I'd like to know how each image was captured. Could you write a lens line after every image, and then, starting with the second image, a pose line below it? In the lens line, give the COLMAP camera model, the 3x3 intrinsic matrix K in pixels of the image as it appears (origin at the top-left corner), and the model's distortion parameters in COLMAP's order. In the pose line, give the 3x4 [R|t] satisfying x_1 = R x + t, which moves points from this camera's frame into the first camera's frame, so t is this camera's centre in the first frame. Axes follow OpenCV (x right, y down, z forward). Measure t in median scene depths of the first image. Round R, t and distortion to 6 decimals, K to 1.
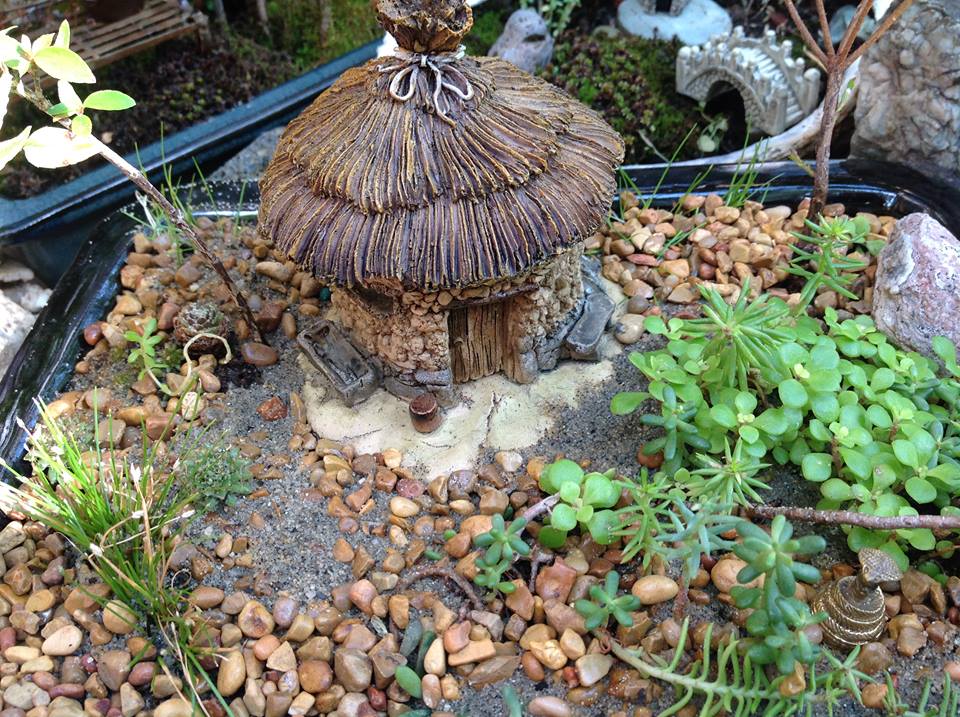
lens RADIAL K [[921.2, 0, 480.0], [0, 921.2, 358.5], [0, 0, 1]] dist [0.065919, -0.224147]
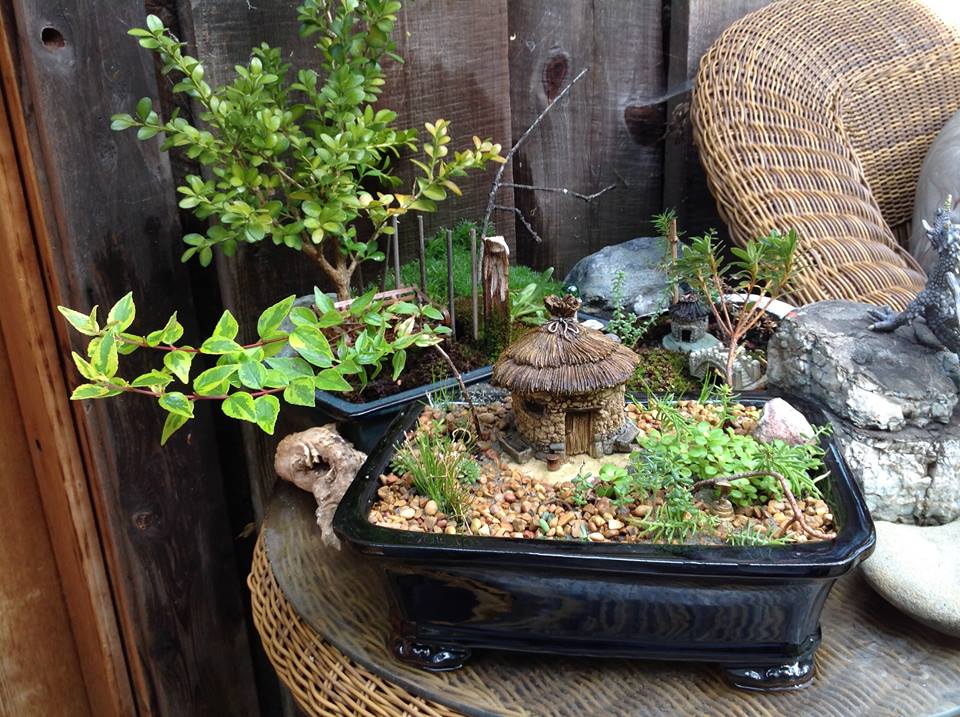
lens RADIAL K [[921.2, 0, 480.0], [0, 921.2, 358.5], [0, 0, 1]] dist [0.065919, -0.224147]
pose [[0.990260, 0.032847, -0.135298, 0.063510], [-0.086156, 0.907934, -0.410163, 0.791651], [0.109369, 0.417825, 0.901921, -1.233904]]
